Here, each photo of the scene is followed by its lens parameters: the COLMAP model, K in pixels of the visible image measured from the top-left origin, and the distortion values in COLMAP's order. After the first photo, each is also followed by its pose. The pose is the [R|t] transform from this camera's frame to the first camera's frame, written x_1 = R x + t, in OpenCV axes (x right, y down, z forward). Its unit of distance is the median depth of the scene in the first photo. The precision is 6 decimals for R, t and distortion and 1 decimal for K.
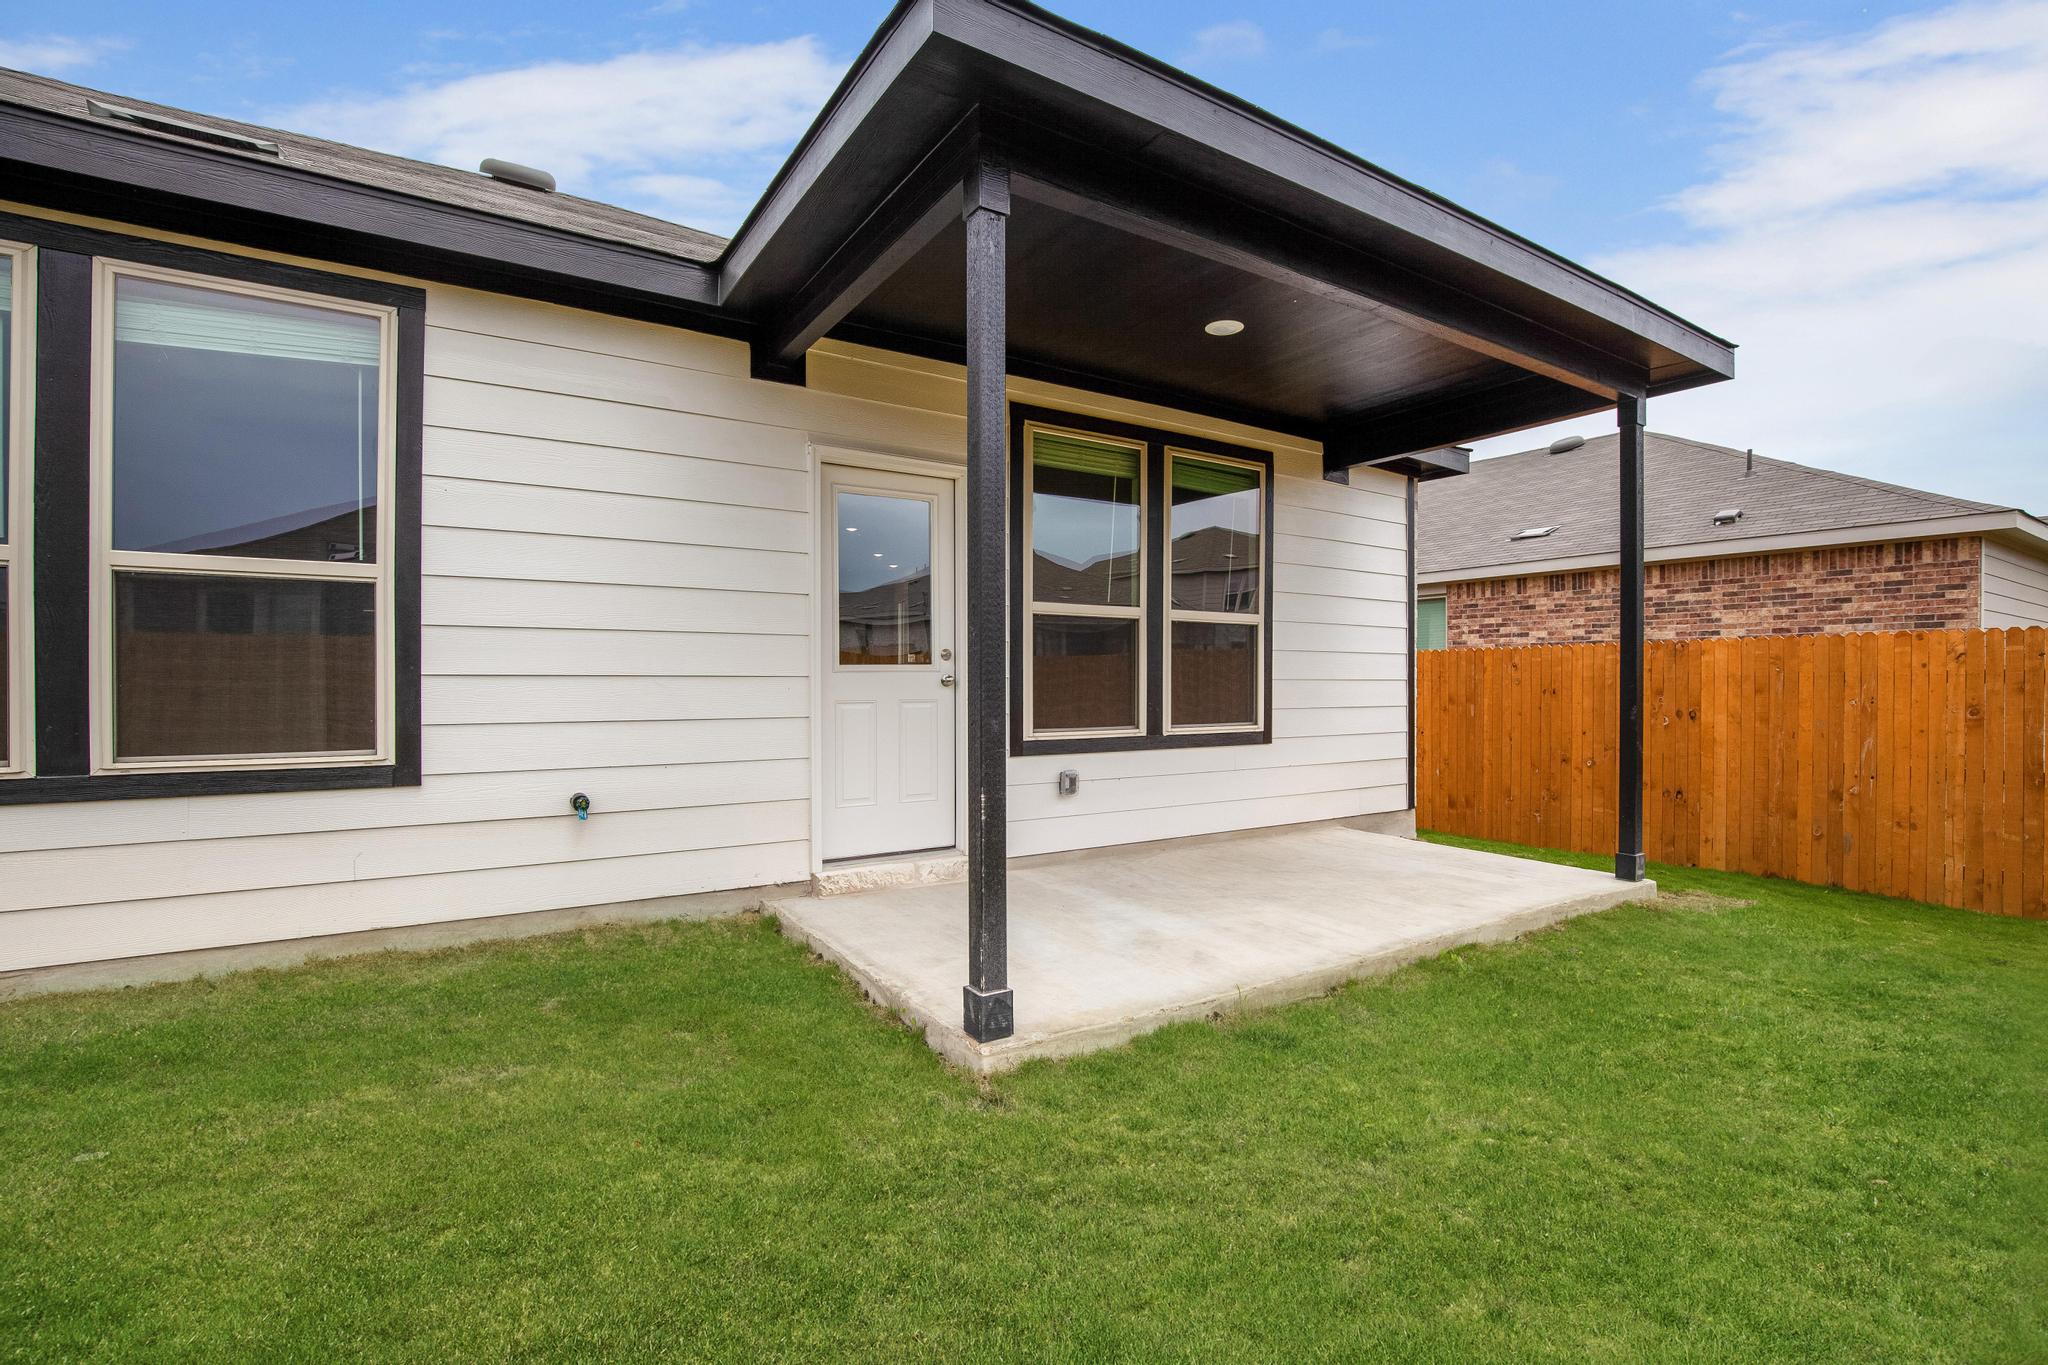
lens RADIAL K [[935.1, 0, 1033.2], [0, 935.1, 688.6], [0, 0, 1]] dist [-0.037323, 0.008473]
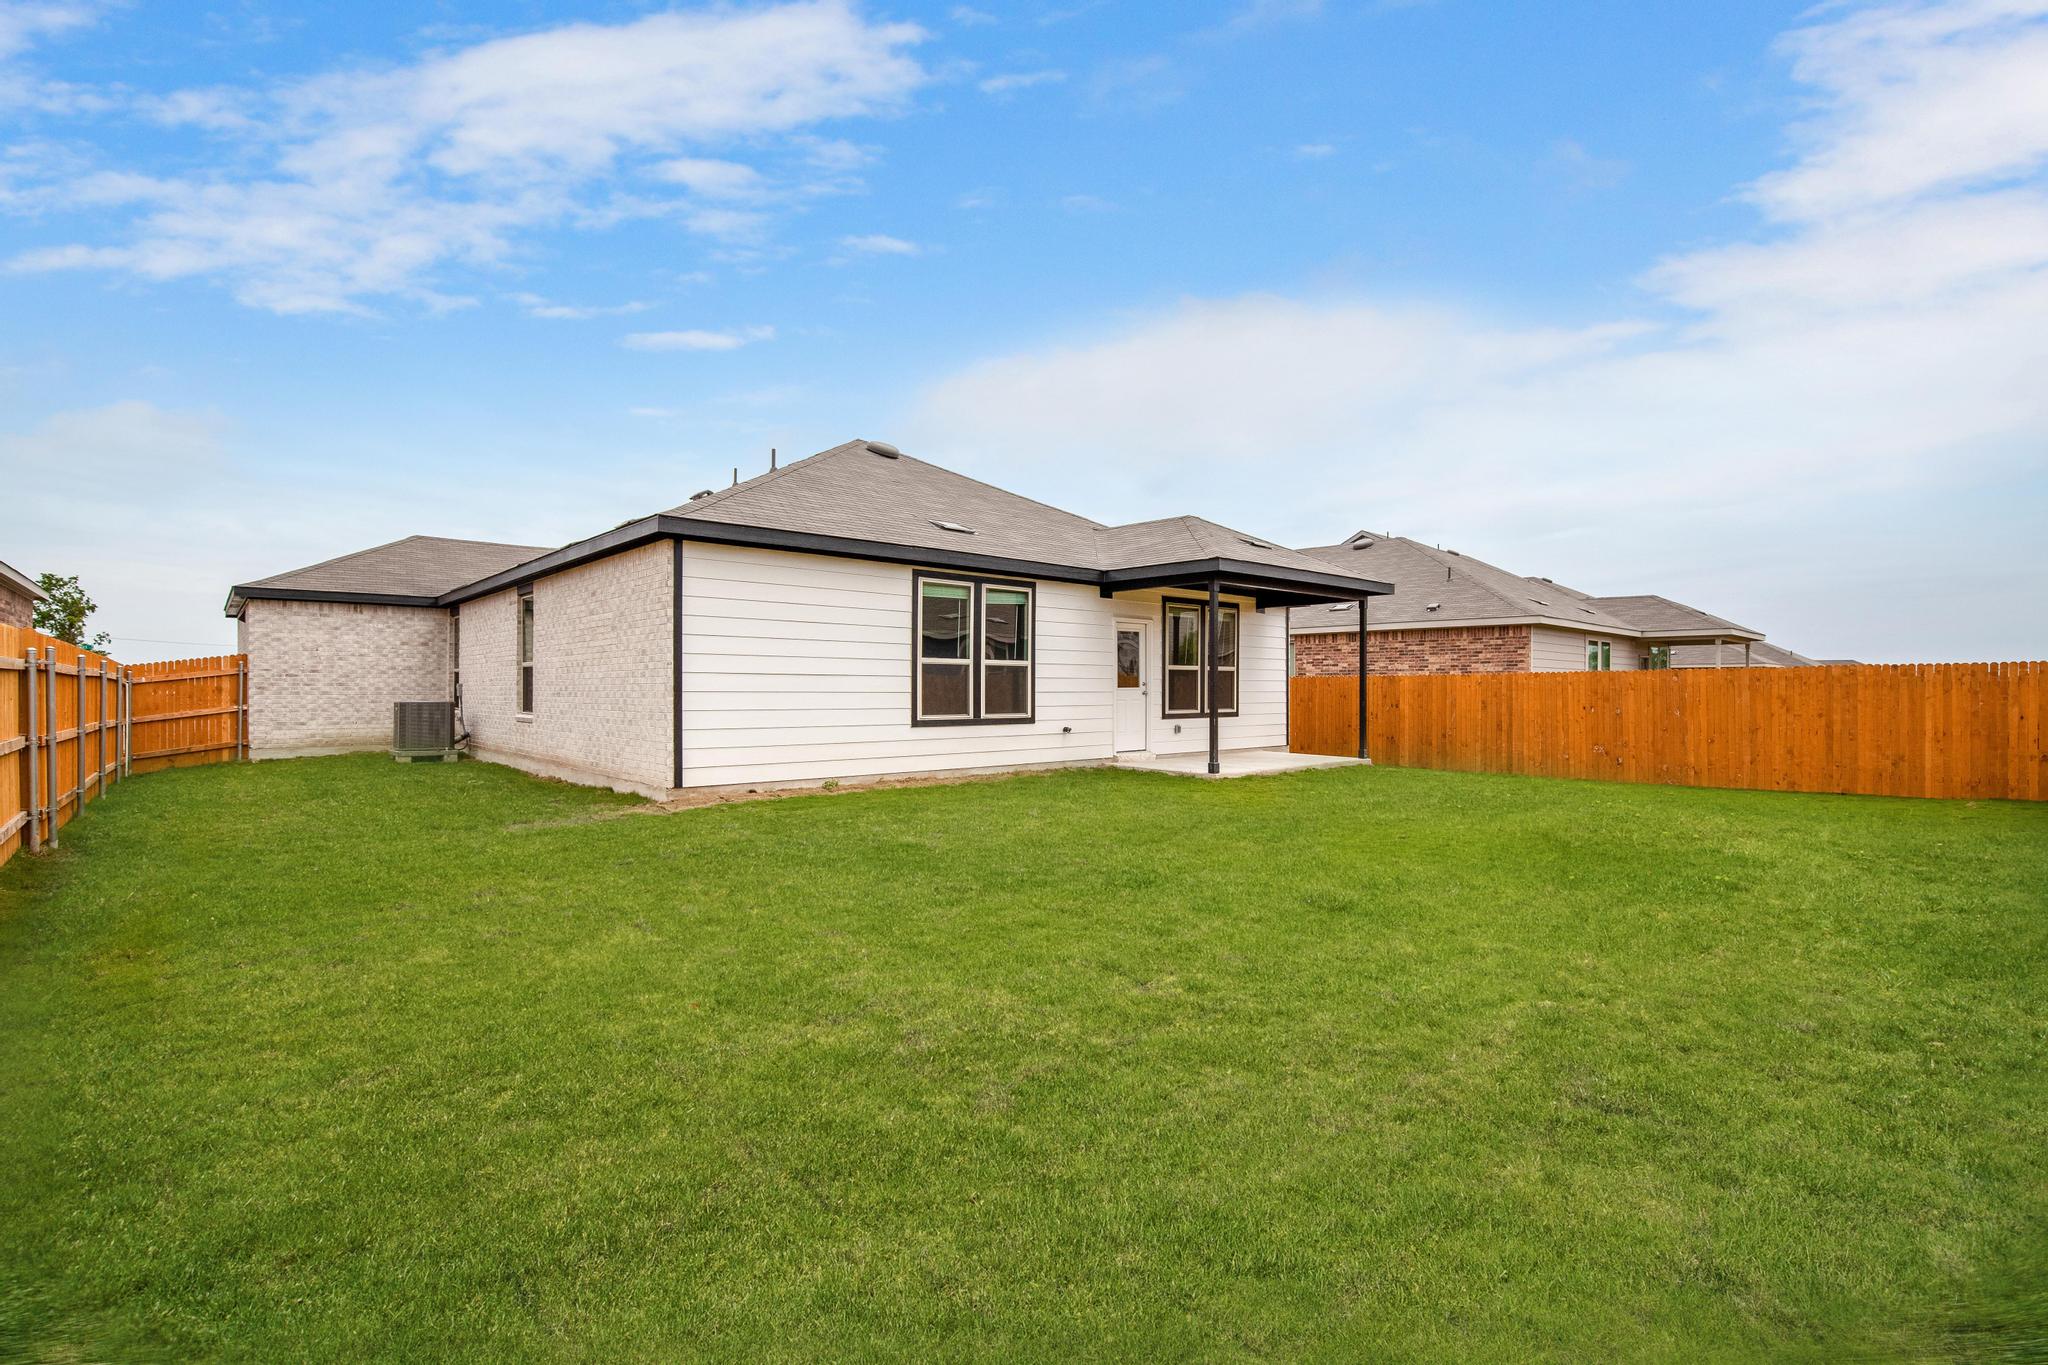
lens RADIAL K [[935.1, 0, 1033.2], [0, 935.1, 688.6], [0, 0, 1]] dist [-0.037323, 0.008473]
pose [[0.986971, 0.000757, 0.160895, -0.649267], [0.000064, 0.999987, -0.005099, -0.004921], [-0.160897, 0.005043, 0.986958, -1.313252]]
